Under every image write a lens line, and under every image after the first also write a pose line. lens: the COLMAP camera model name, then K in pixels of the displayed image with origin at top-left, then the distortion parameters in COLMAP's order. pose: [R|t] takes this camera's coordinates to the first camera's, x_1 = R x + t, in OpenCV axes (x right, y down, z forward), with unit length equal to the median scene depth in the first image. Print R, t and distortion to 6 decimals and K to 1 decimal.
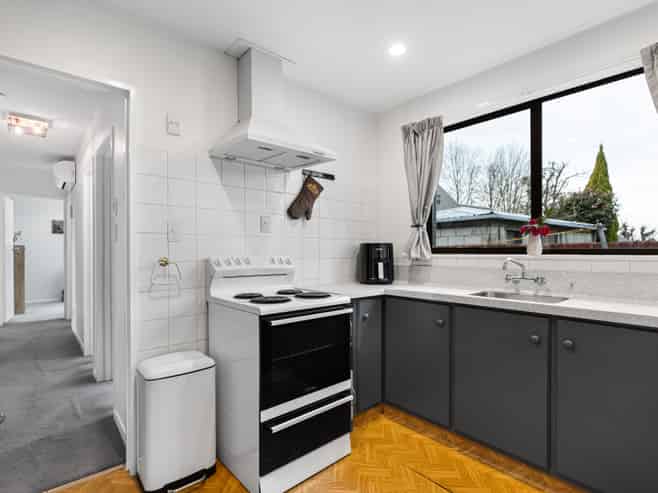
lens RADIAL K [[329.6, 0, 329.1], [0, 329.6, 248.9], [0, 0, 1]] dist [-0.020453, 0.000148]
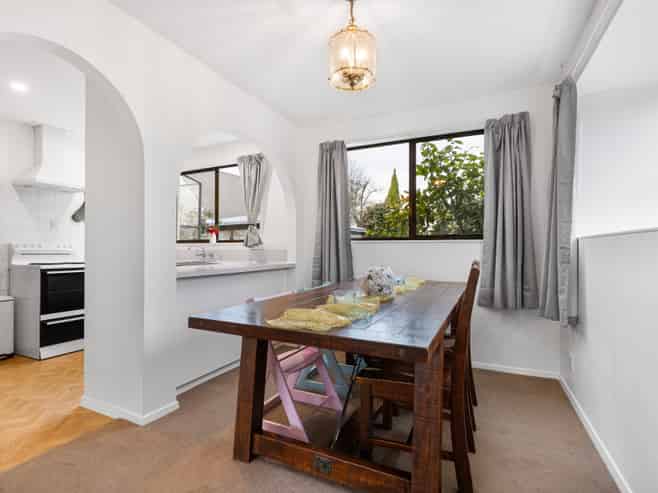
lens RADIAL K [[329.6, 0, 328.9], [0, 329.6, 245.6], [0, 0, 1]] dist [-0.020453, 0.000148]
pose [[0.916467, 0.003885, 0.400092, 0.474399], [-0.000804, 0.999969, -0.007867, 0.050340], [-0.400110, 0.006888, 0.916441, -1.192685]]
